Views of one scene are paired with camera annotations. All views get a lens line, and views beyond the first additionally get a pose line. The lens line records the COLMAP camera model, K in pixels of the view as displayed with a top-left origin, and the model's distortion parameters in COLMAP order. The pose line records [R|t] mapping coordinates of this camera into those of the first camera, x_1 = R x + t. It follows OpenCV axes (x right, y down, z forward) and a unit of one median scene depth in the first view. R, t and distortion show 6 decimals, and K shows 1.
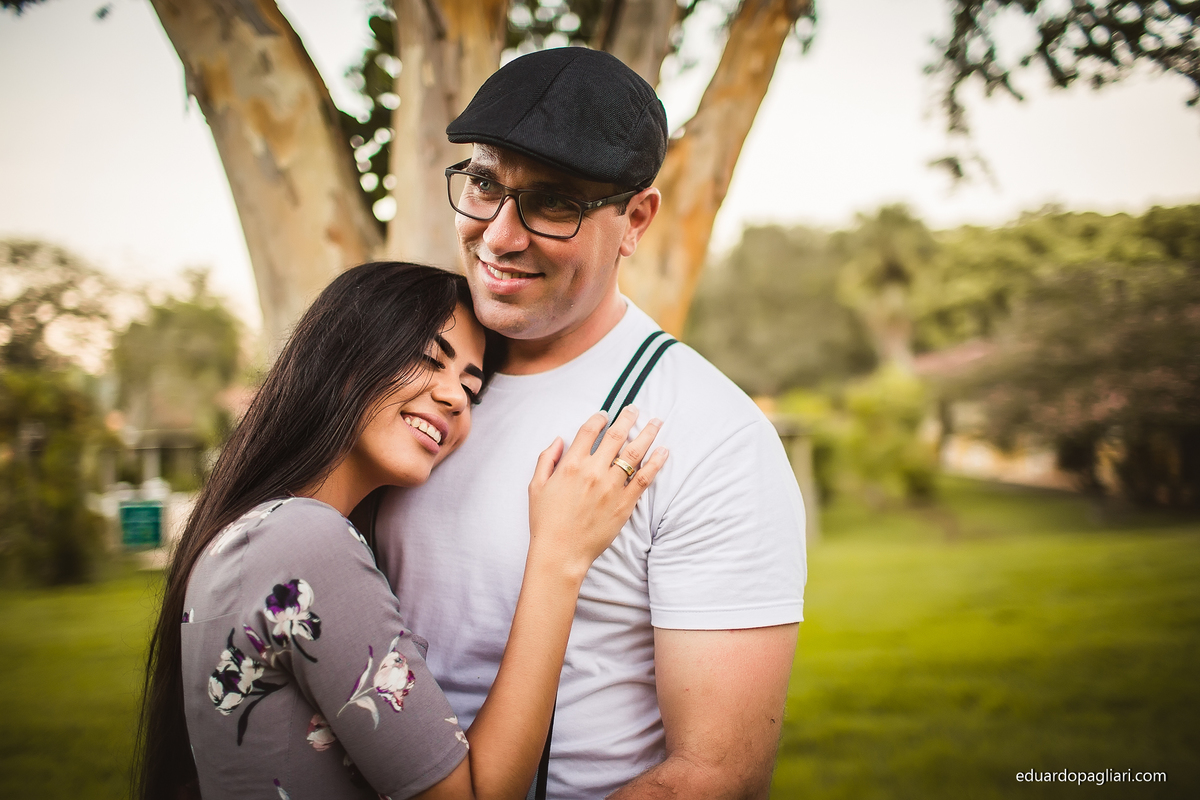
lens RADIAL K [[1167.3, 0, 598.6], [0, 1167.3, 362.4], [0, 0, 1]] dist [-0.077174, 0.005910]
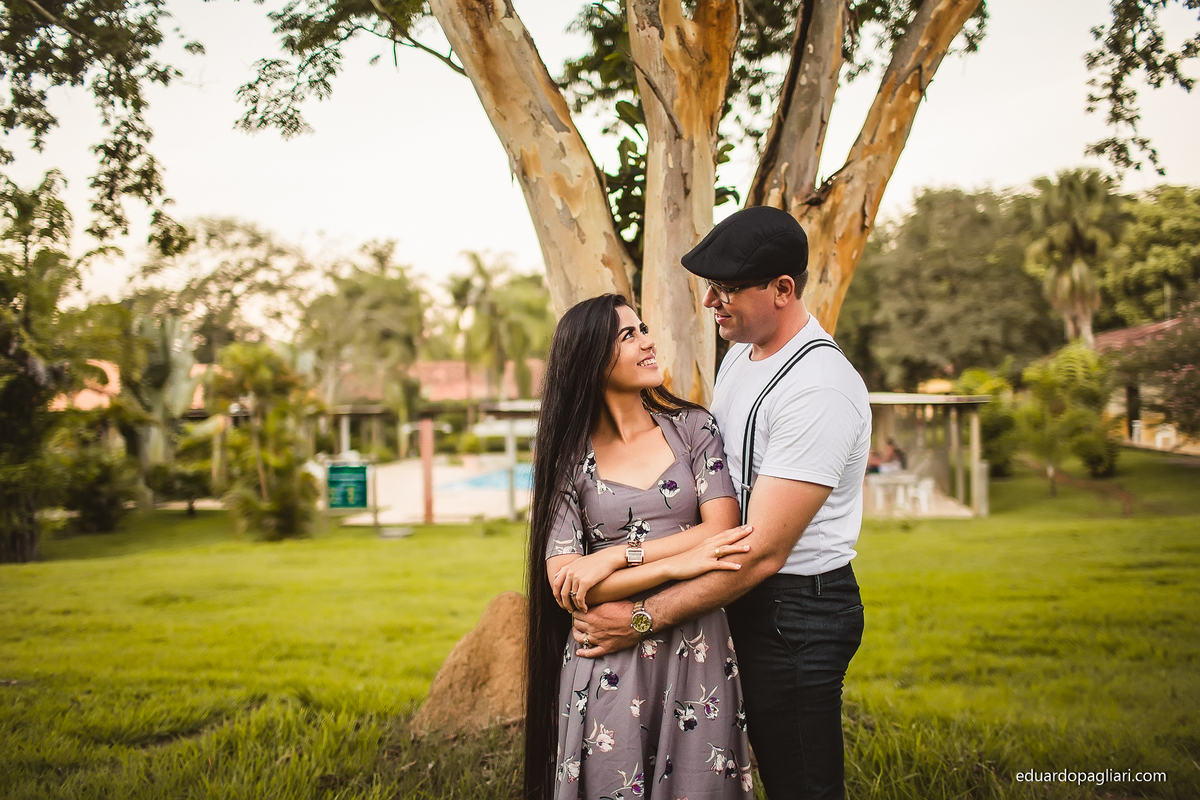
lens RADIAL K [[1182.5, 0, 601.5], [0, 1182.5, 377.3], [0, 0, 1]] dist [-0.111042, 0.160770]
pose [[0.989405, 0.005921, -0.145062, -0.000537], [-0.000900, 0.999399, 0.034653, -0.000861], [0.145180, -0.034155, 0.988815, -0.062521]]
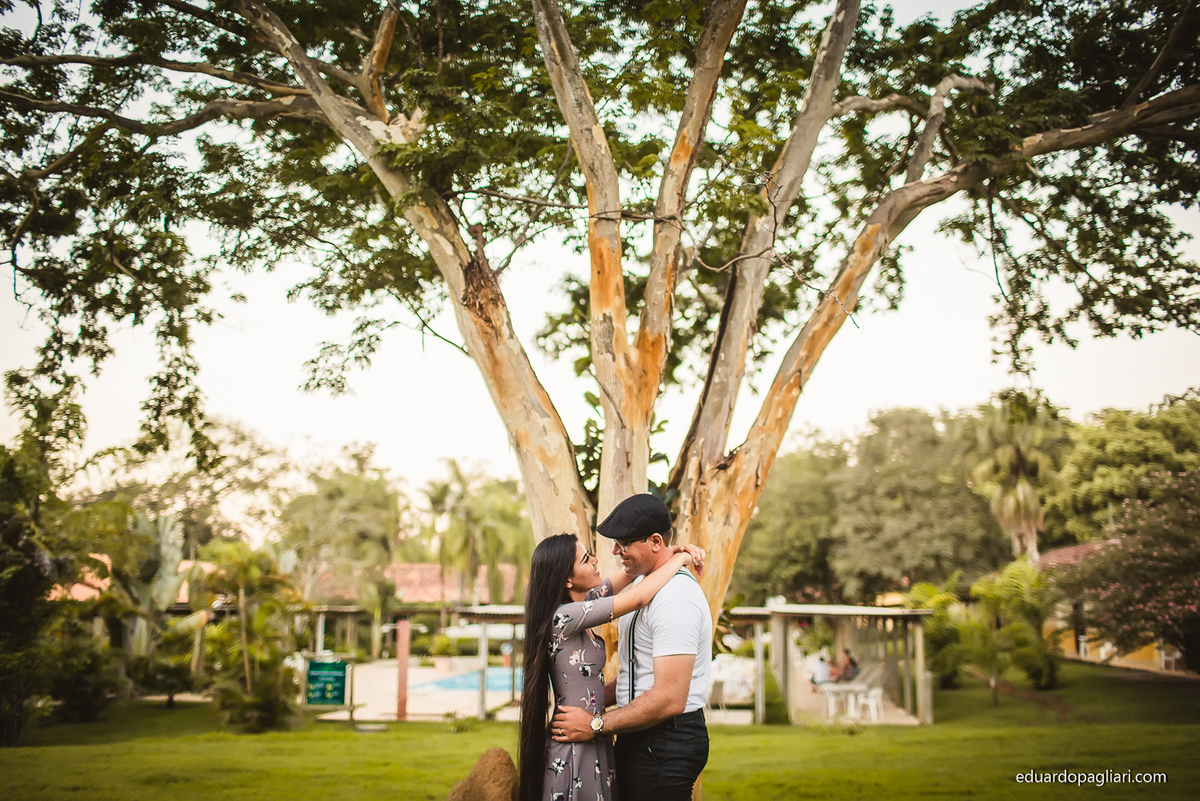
lens RADIAL K [[1160.4, 0, 603.8], [0, 1160.4, 375.5], [0, 0, 1]] dist [-0.101331, 0.131809]
pose [[0.992573, 0.007868, -0.121392, 0.010944], [-0.025312, 0.989423, -0.142831, -0.004879], [0.118985, 0.144843, 0.982275, -0.134435]]
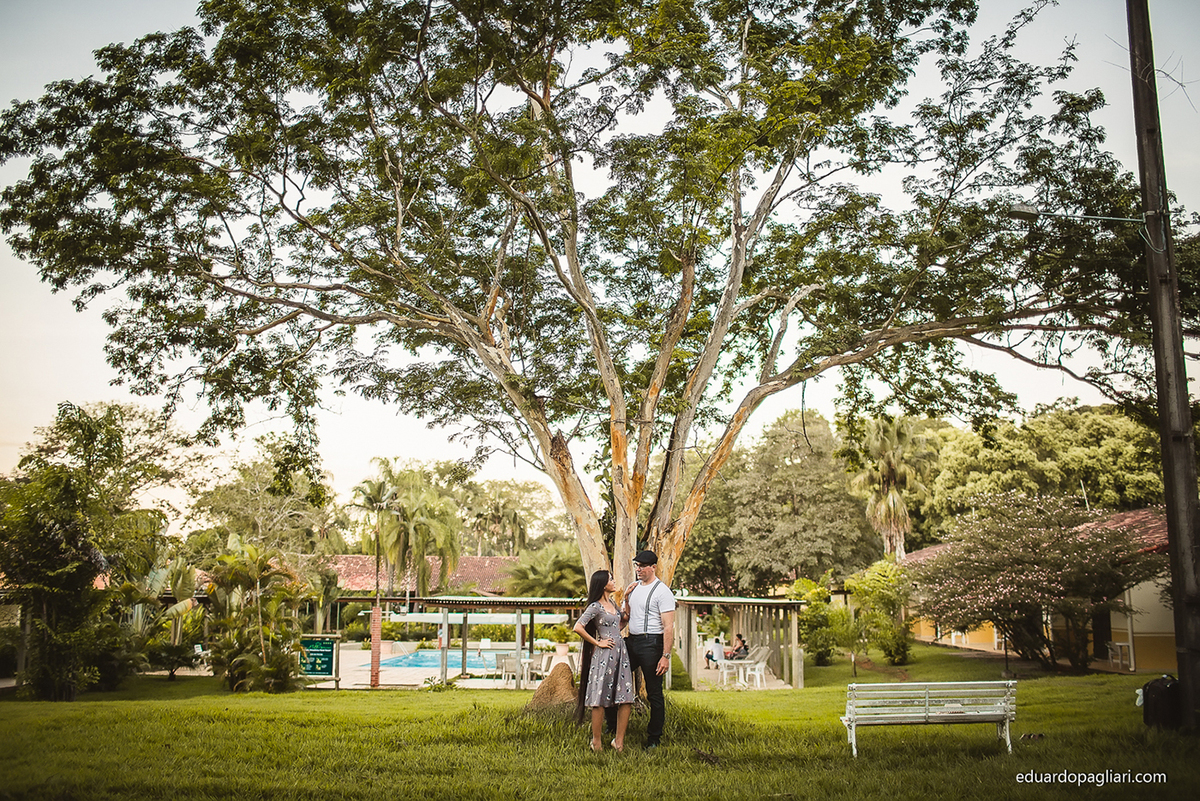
lens RADIAL K [[1167.3, 0, 598.6], [0, 1167.3, 362.9], [0, 0, 1]] dist [-0.077174, 0.005910]
pose [[0.998685, 0.026513, -0.043890, -0.005090], [-0.032645, 0.988823, -0.145480, -0.020144], [0.039542, 0.146721, 0.988387, -0.441744]]
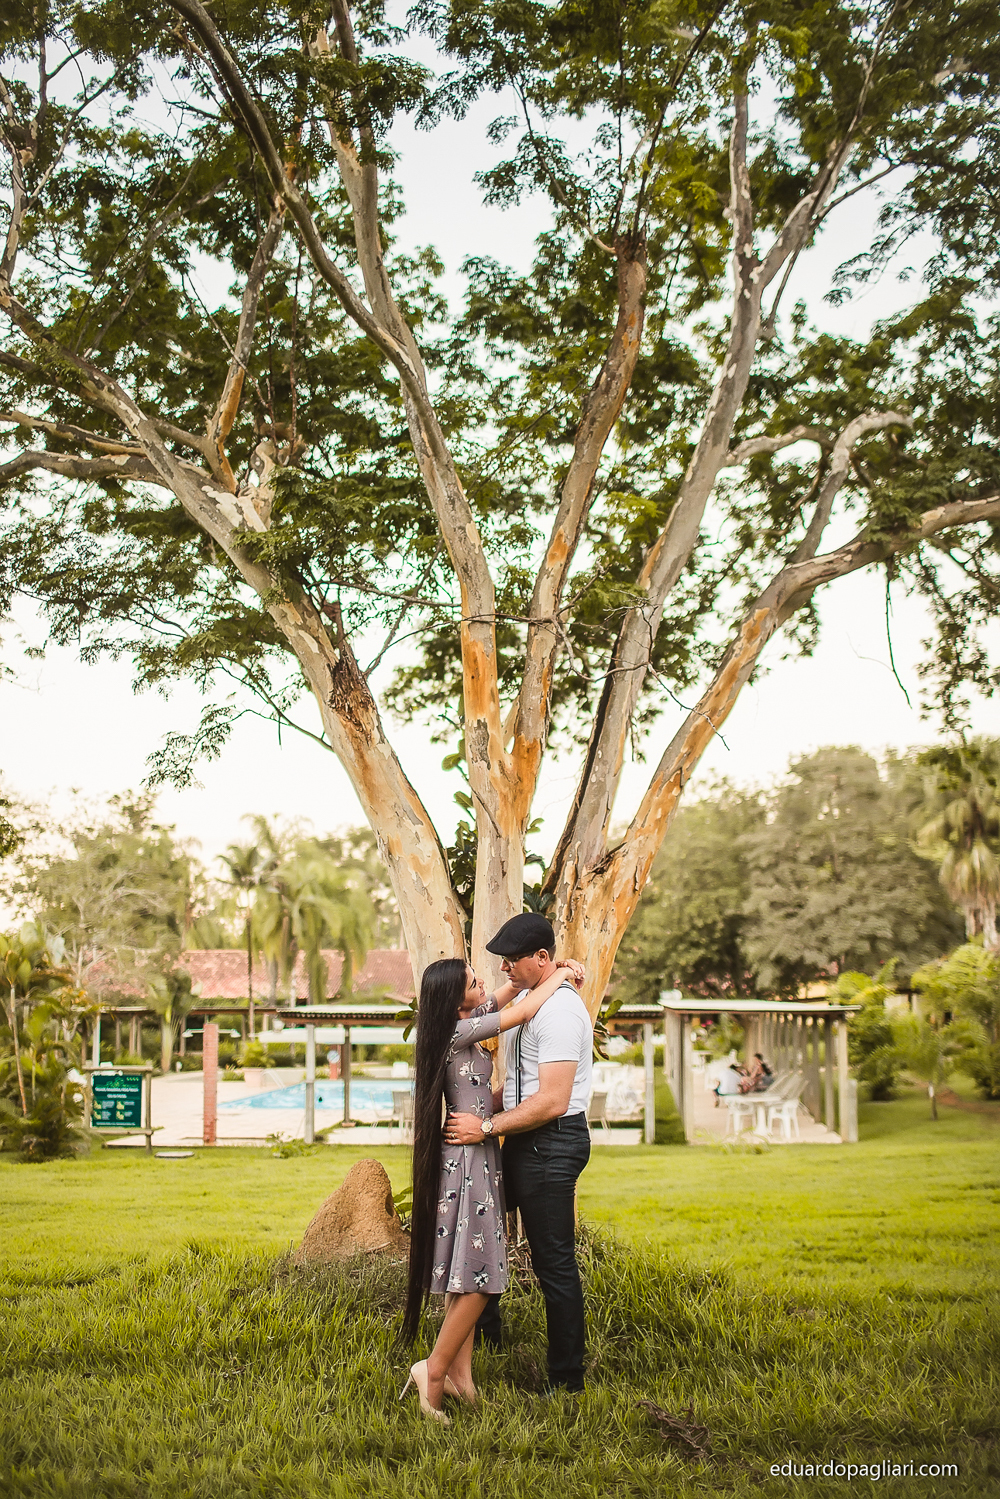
lens RADIAL K [[1520.4, 0, 513.7], [0, 1520.4, 802.1], [0, 0, 1]] dist [-0.087964, 0.003345]
pose [[0.996726, 0.012232, -0.079918, 0.013710], [-0.018385, 0.996884, -0.076706, -0.011772], [0.078731, 0.077924, 0.993846, -0.205157]]
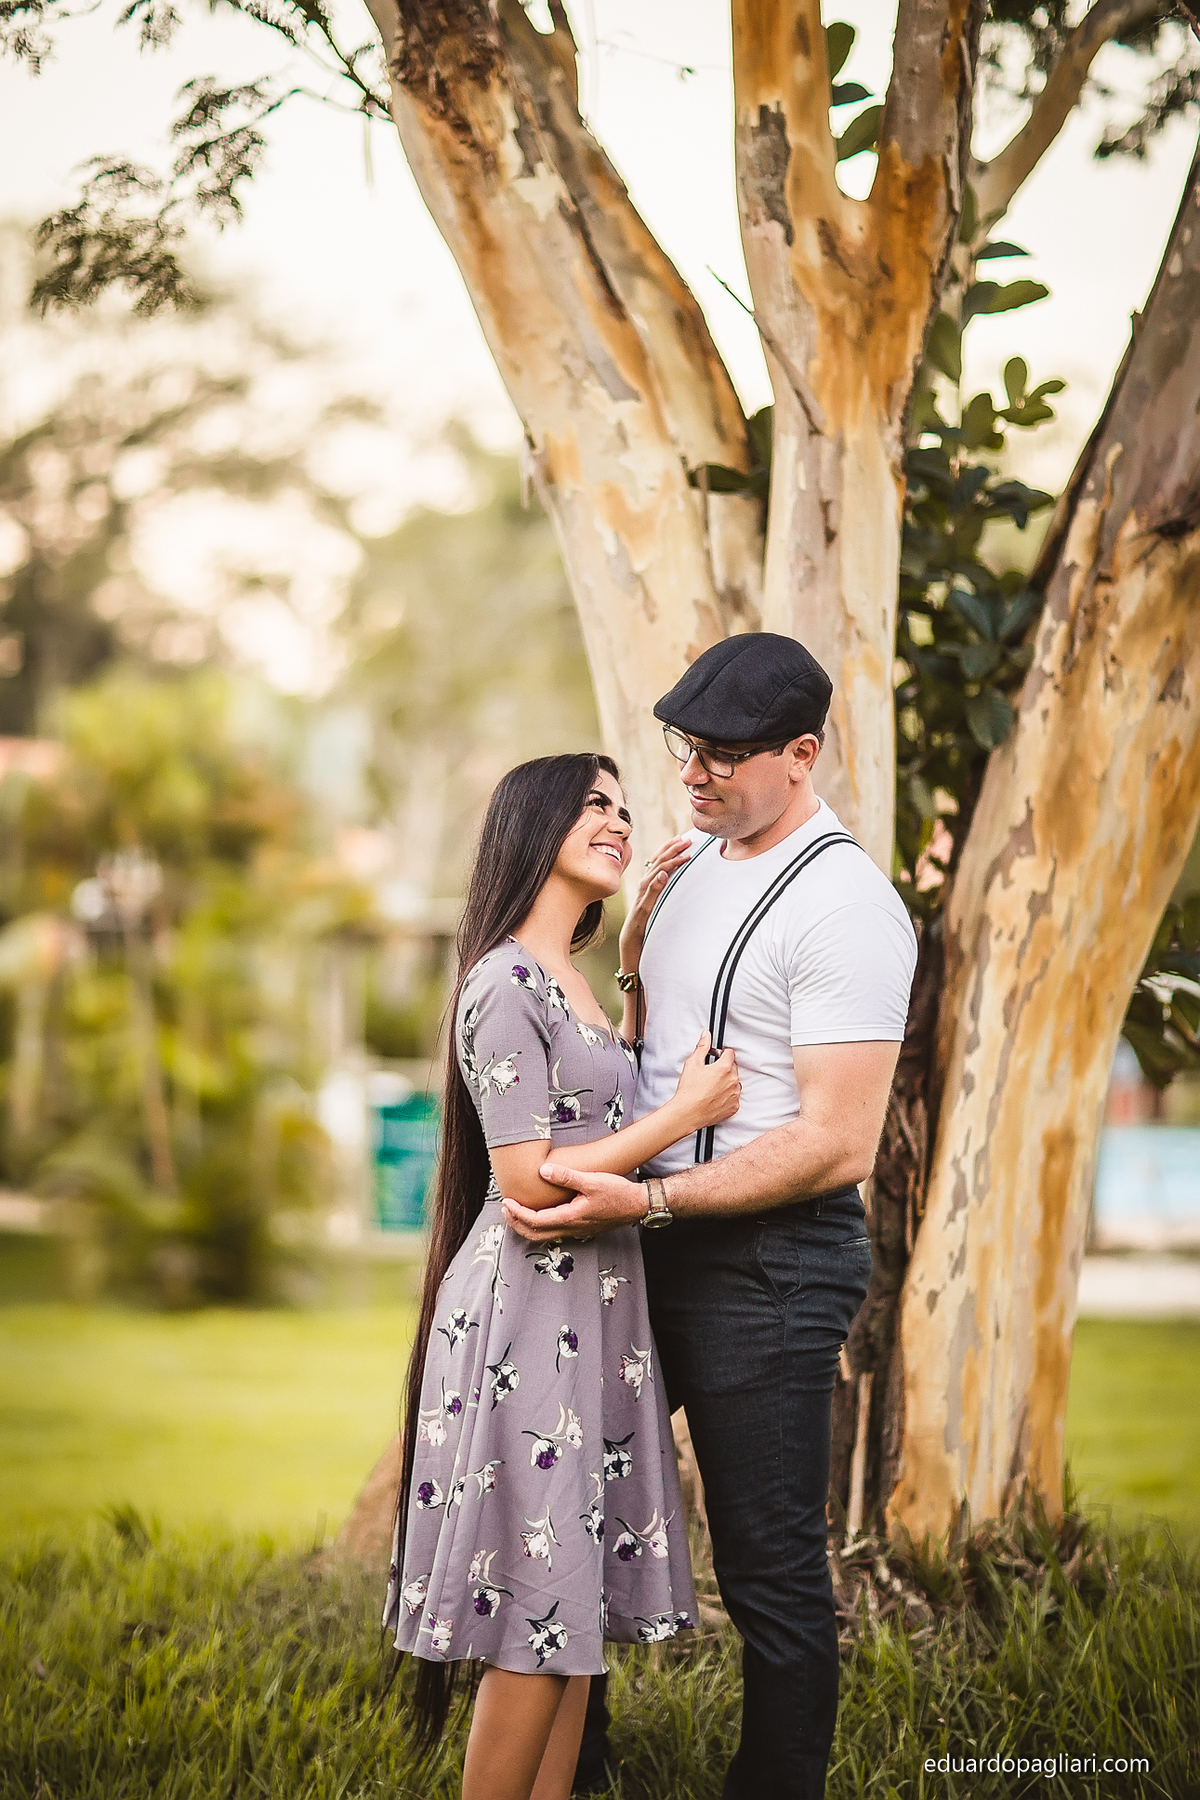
lens RADIAL K [[4444.2, 0, 600.0], [0, 4444.2, 900.0], [0, 0, 1]] dist [-0.050223, -0.471337]
pose [[0.941704, 0.044998, -0.333421, 0.081071], [-0.027706, 0.998021, 0.056440, -0.012225], [0.335301, -0.043912, 0.941087, -0.210748]]
